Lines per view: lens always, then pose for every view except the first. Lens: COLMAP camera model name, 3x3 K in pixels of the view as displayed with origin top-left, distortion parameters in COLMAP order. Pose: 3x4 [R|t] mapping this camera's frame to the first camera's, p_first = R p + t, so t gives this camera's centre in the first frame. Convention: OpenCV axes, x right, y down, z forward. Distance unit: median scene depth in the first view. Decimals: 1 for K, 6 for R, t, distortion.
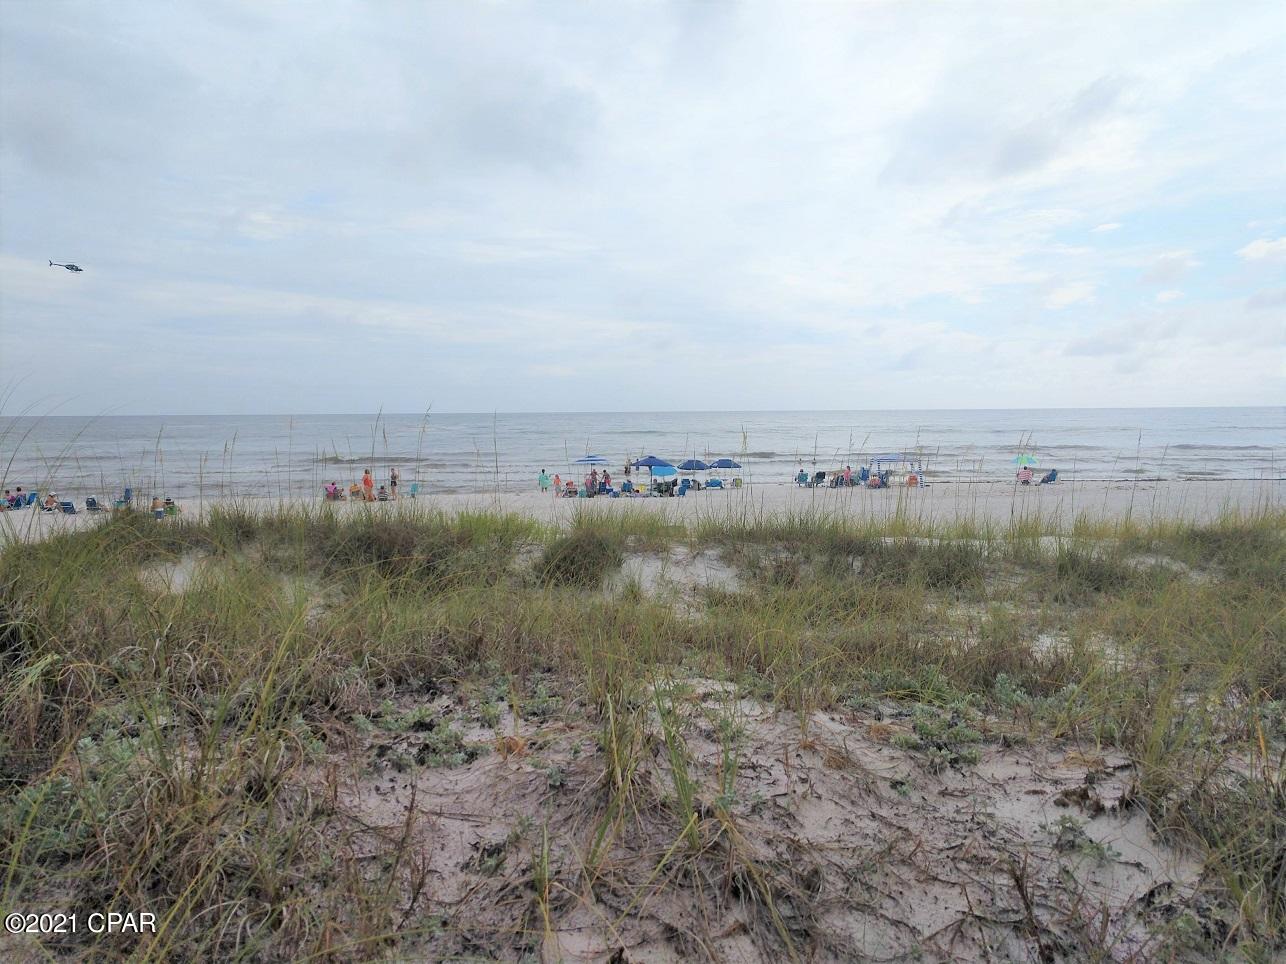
lens RADIAL K [[972.9, 0, 643.8], [0, 972.9, 487.1], [0, 0, 1]] dist [0.021971, -0.003319]
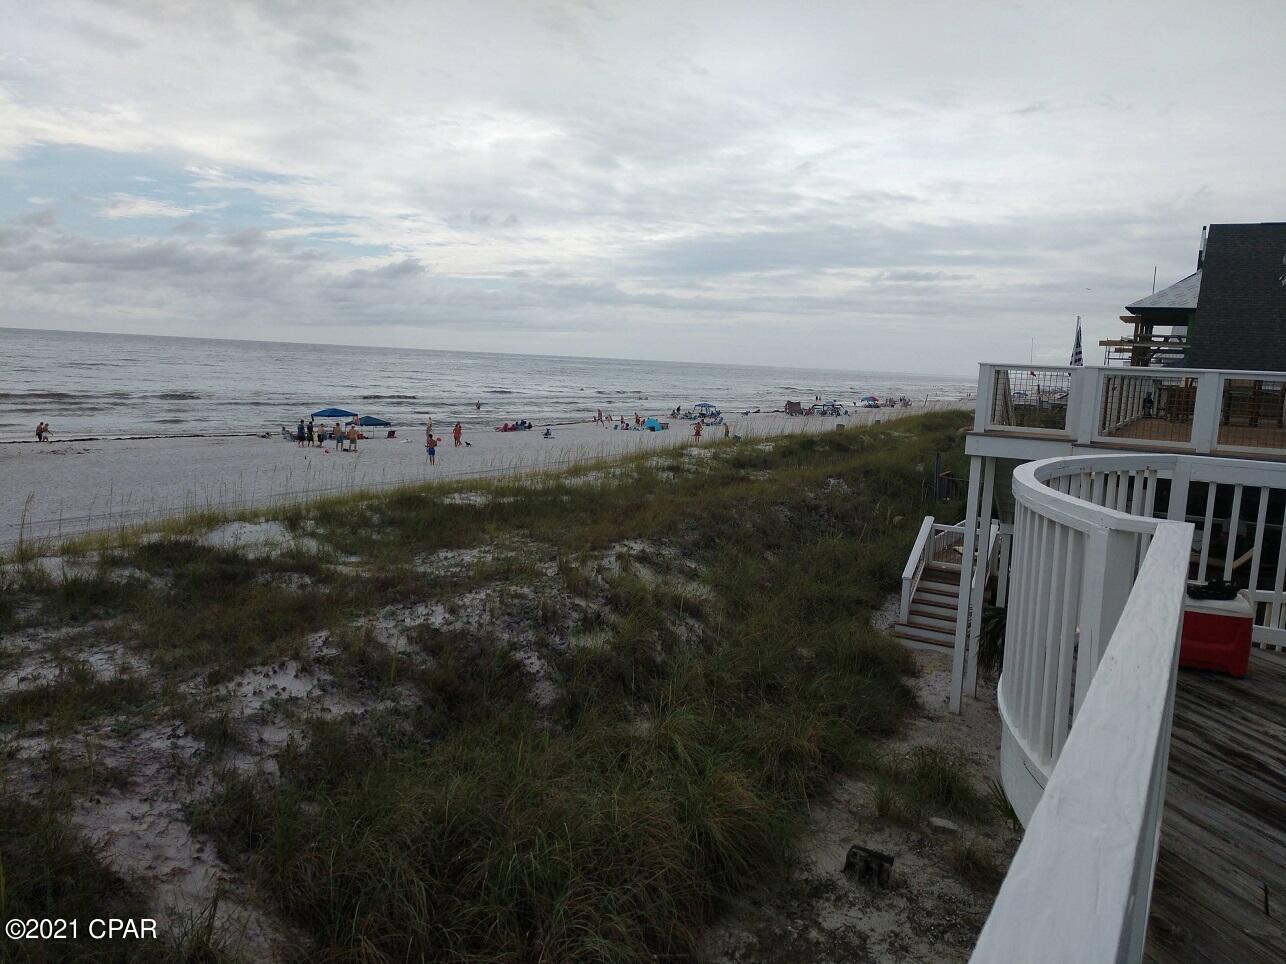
lens RADIAL K [[972.9, 0, 641.8], [0, 972.9, 486.9], [0, 0, 1]] dist [0.021971, -0.003319]
pose [[0.535819, -0.075415, 0.840958, -0.341211], [0.014537, 0.996679, 0.080117, -0.185236], [-0.844208, -0.030703, 0.535136, -0.509263]]
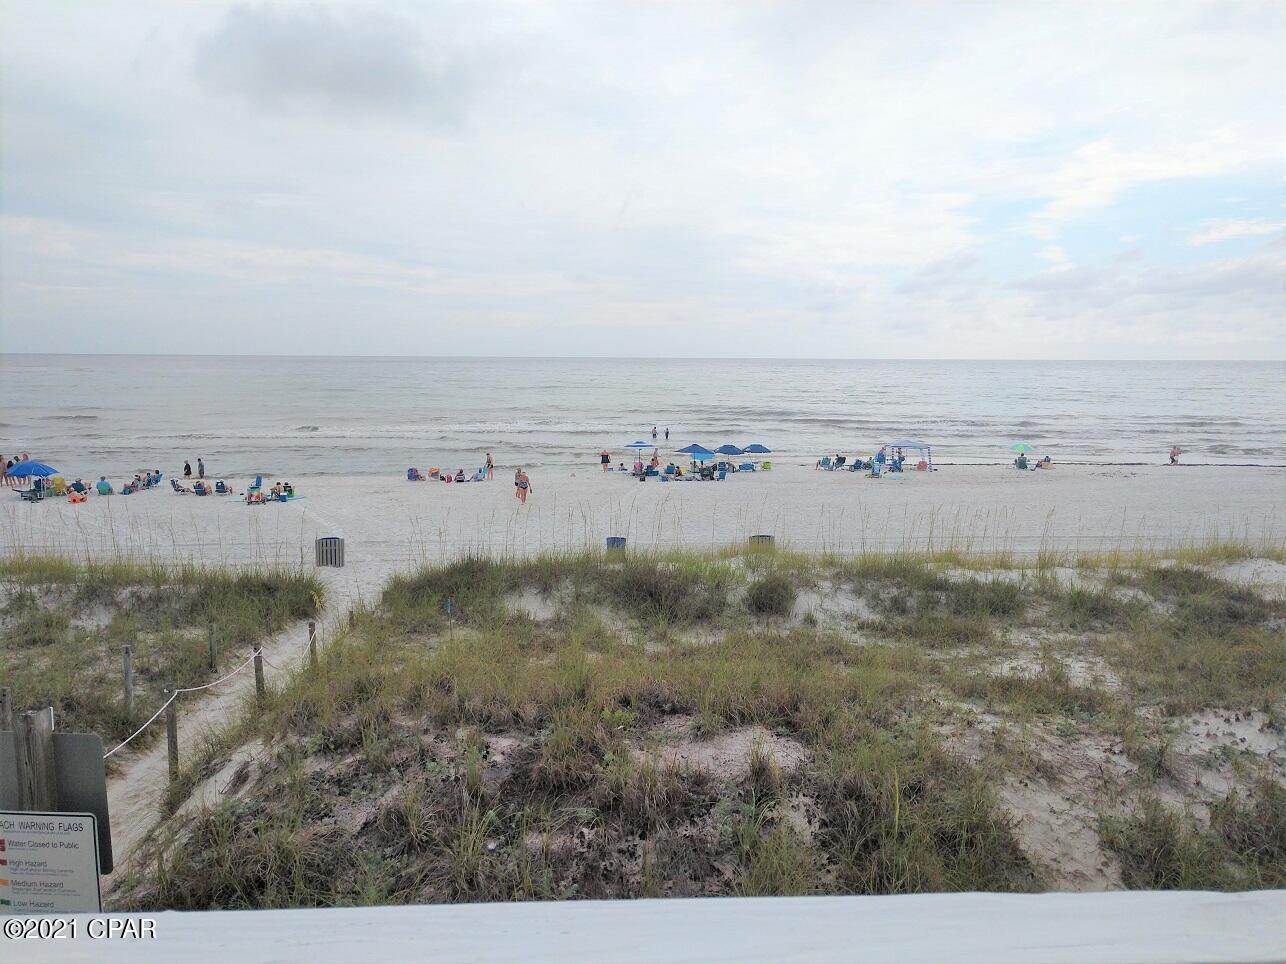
lens RADIAL K [[972.9, 0, 648.5], [0, 972.9, 482.2], [0, 0, 1]] dist [0.021971, -0.003319]
pose [[0.999749, 0.012960, 0.018278, -0.295162], [-0.013826, 0.998745, 0.048131, -0.182425], [-0.017631, -0.048372, 0.998674, -0.562394]]
